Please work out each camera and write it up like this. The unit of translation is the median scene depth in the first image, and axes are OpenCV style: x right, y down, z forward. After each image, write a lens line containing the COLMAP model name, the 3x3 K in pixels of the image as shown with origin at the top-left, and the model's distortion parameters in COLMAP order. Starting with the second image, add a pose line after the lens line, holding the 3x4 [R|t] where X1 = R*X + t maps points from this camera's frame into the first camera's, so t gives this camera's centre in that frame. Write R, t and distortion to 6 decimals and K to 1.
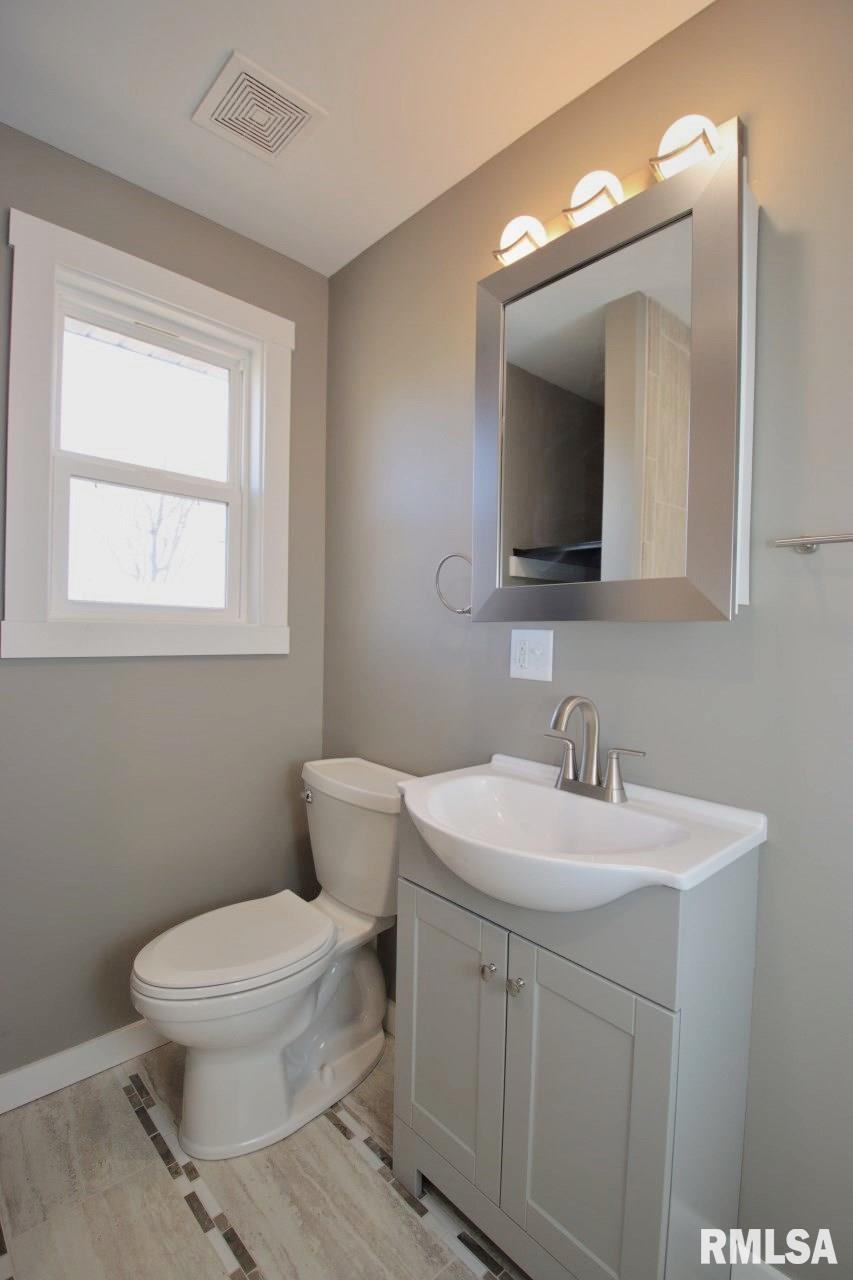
lens RADIAL K [[595.1, 0, 418.5], [0, 595.1, 649.3], [0, 0, 1]] dist [0.000364, -0.014190]
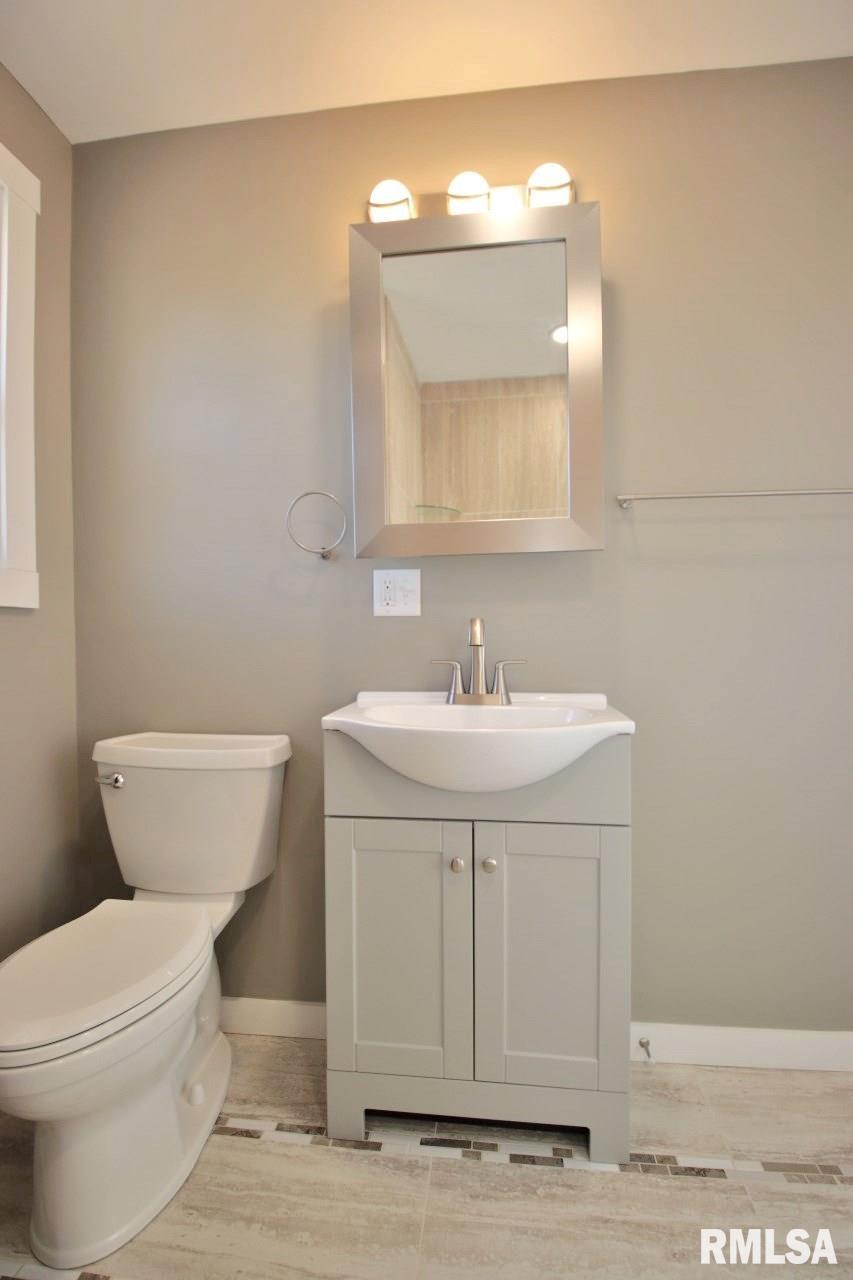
lens RADIAL K [[595.1, 0, 414.5], [0, 595.1, 652.5], [0, 0, 1]] dist [0.000364, -0.014190]
pose [[0.762475, -0.033058, 0.646173, -0.515215], [0.041660, 0.999130, 0.001957, 0.123652], [-0.645676, 0.025428, 0.763188, 0.173036]]
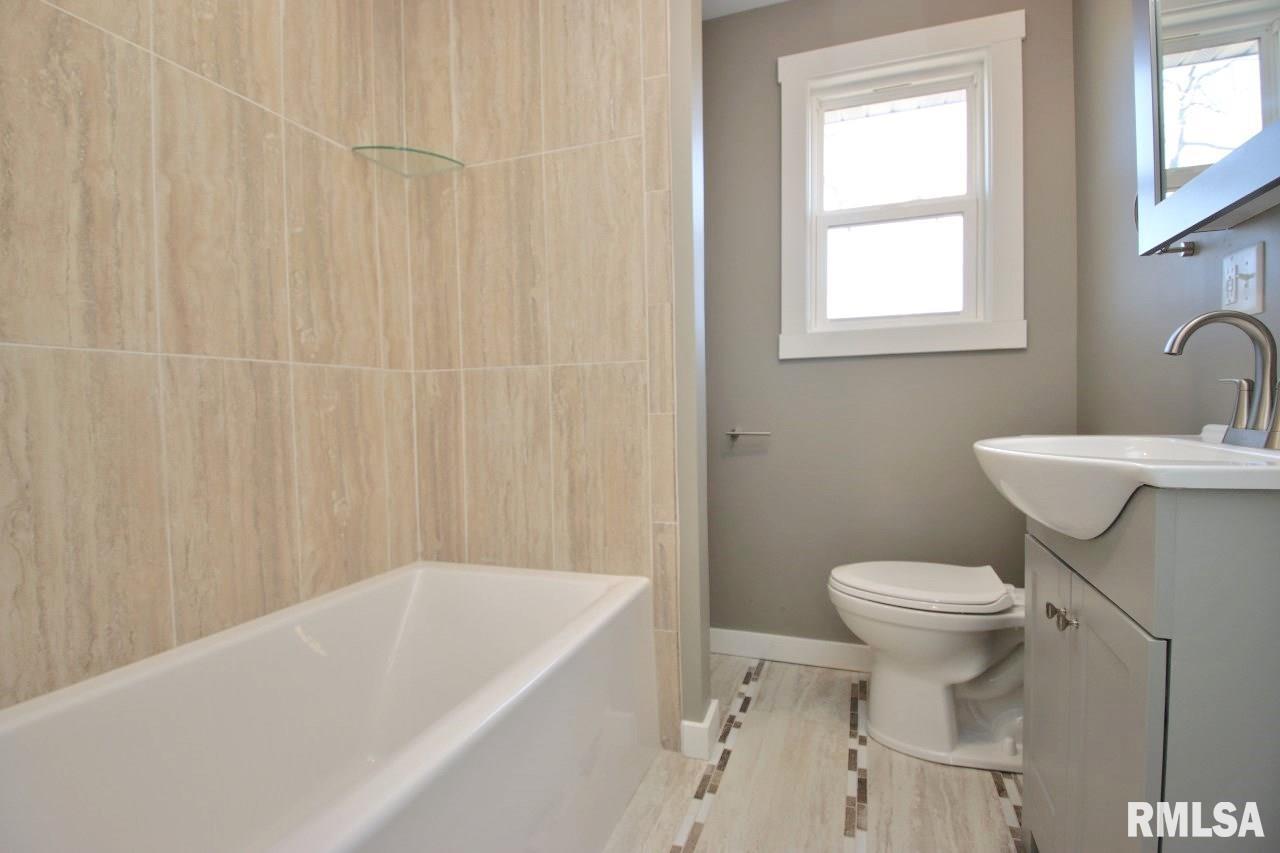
lens RADIAL K [[595.1, 0, 642.6], [0, 595.1, 423.1], [0, 0, 1]] dist [0.000364, -0.014190]
pose [[0.451382, -0.003702, -0.892323, 0.546416], [0.006349, 0.999979, -0.000937, 0.193355], [0.892308, -0.005242, 0.451396, -0.007149]]
